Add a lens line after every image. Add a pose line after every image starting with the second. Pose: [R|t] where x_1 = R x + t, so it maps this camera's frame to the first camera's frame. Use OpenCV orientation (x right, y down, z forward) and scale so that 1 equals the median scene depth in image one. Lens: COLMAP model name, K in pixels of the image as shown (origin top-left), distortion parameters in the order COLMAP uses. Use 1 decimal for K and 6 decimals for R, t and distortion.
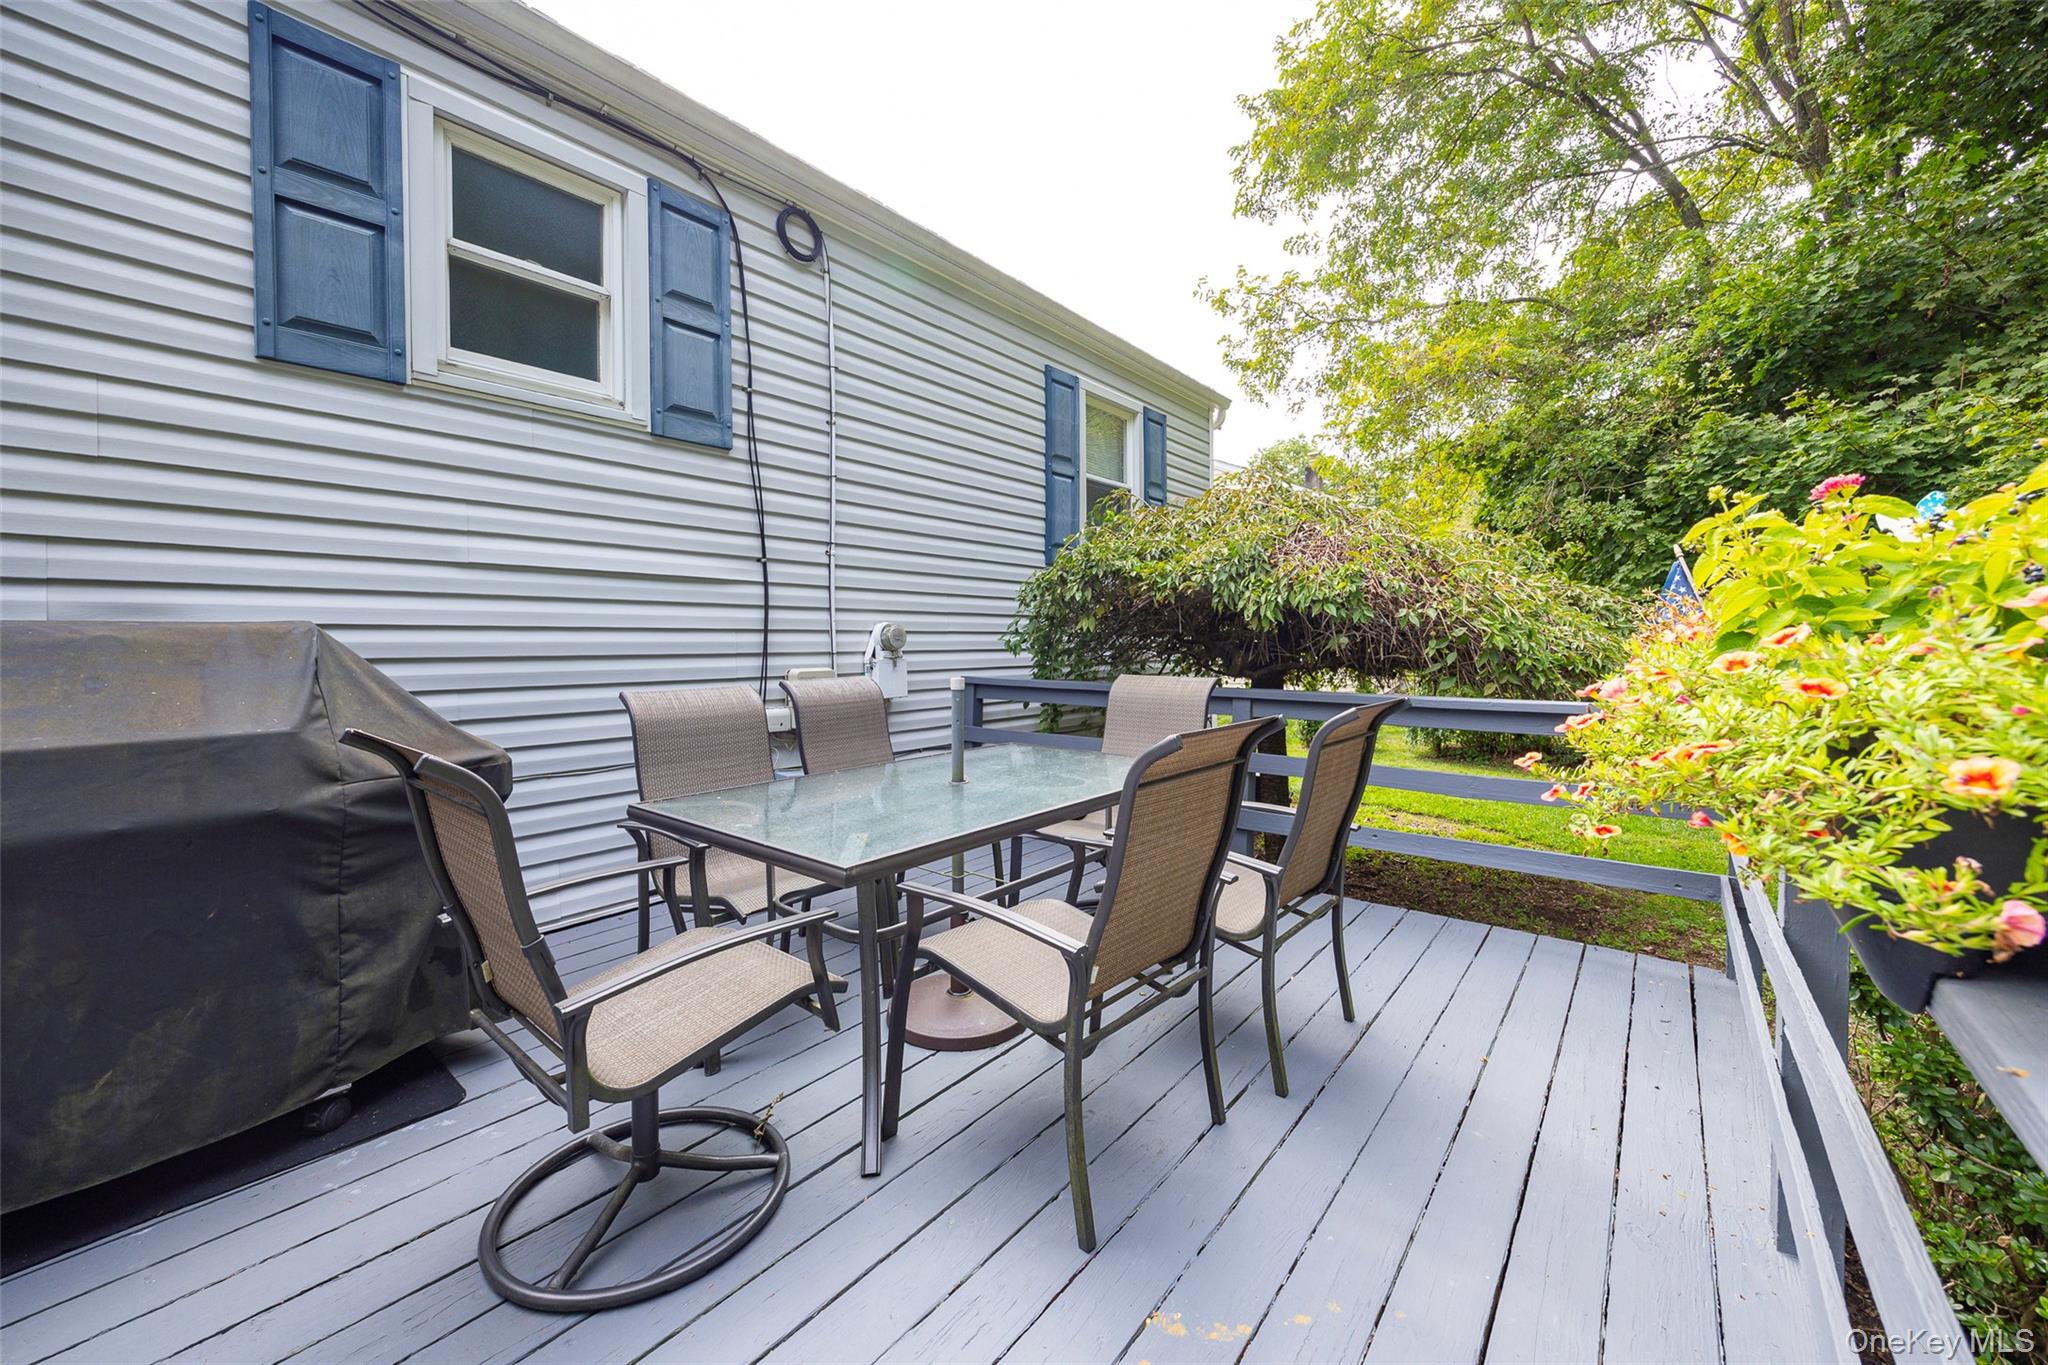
lens RADIAL K [[786.8, 0, 1006.0], [0, 786.8, 645.9], [0, 0, 1]] dist [-0.000993, -0.000167]
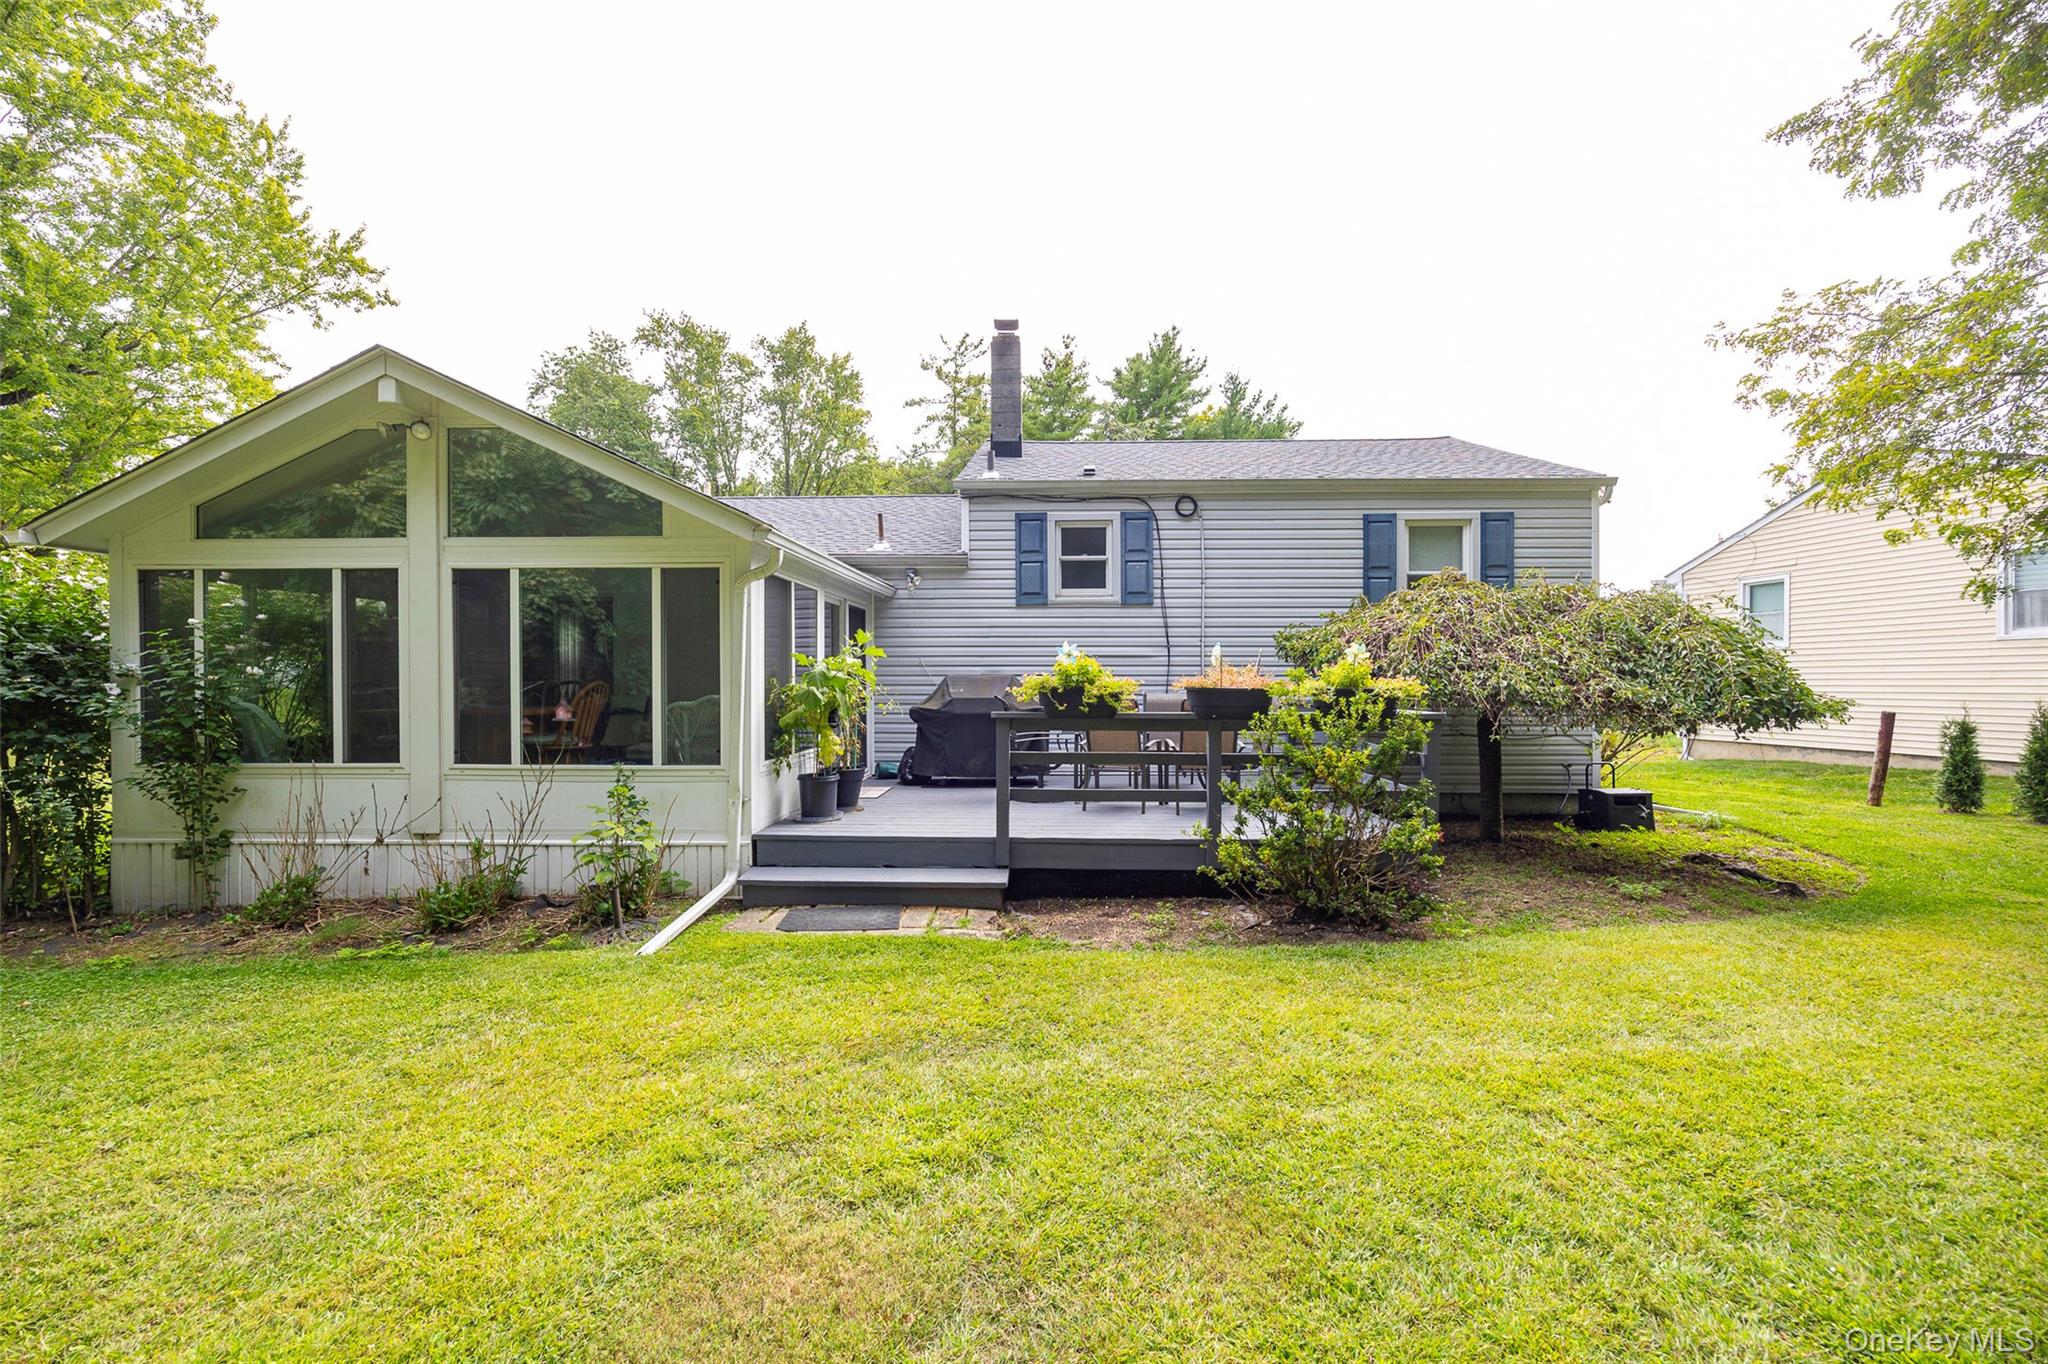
lens RADIAL K [[786.8, 0, 1025.9], [0, 786.8, 682.0], [0, 0, 1]] dist [-0.000993, -0.000167]
pose [[0.607363, 0.006289, -0.794400, 1.406423], [-0.009592, 0.999954, 0.000583, 0.004459], [0.794367, 0.007266, 0.607395, -0.855928]]
